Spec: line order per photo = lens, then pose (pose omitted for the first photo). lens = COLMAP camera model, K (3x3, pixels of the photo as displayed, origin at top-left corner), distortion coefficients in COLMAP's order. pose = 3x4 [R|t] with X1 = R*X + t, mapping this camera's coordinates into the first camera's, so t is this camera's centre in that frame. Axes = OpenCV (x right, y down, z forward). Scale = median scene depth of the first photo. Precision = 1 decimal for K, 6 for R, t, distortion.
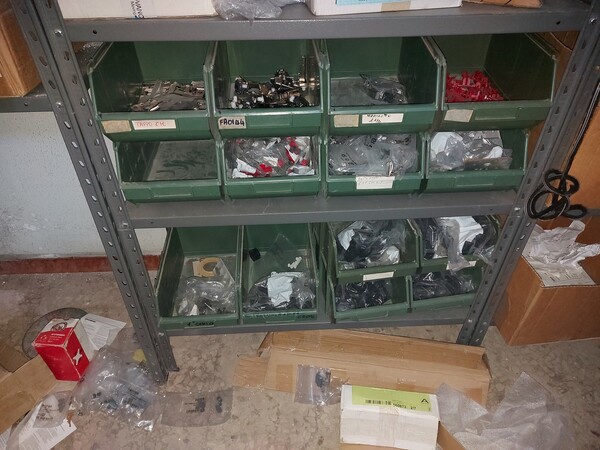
lens RADIAL K [[427.1, 0, 300.0], [0, 427.1, 225.0], [0, 0, 1]] dist [0.039353, -0.004209]
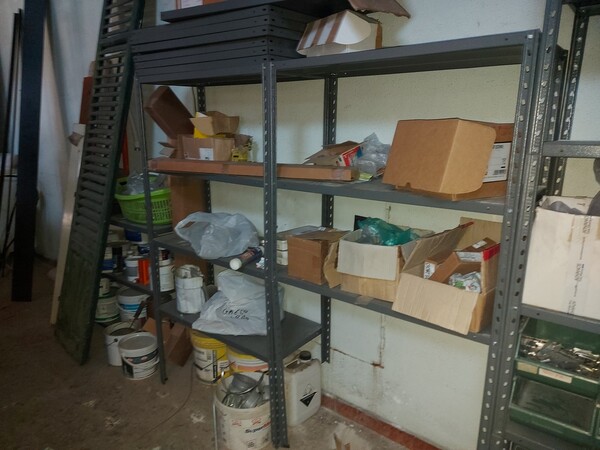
lens RADIAL K [[427.1, 0, 300.0], [0, 427.1, 225.0], [0, 0, 1]] dist [0.039353, -0.004209]
pose [[0.765048, 0.154029, -0.625281, -0.125871], [-0.424143, 0.851144, -0.309284, 0.123650], [0.484566, 0.501826, 0.716496, -0.584107]]
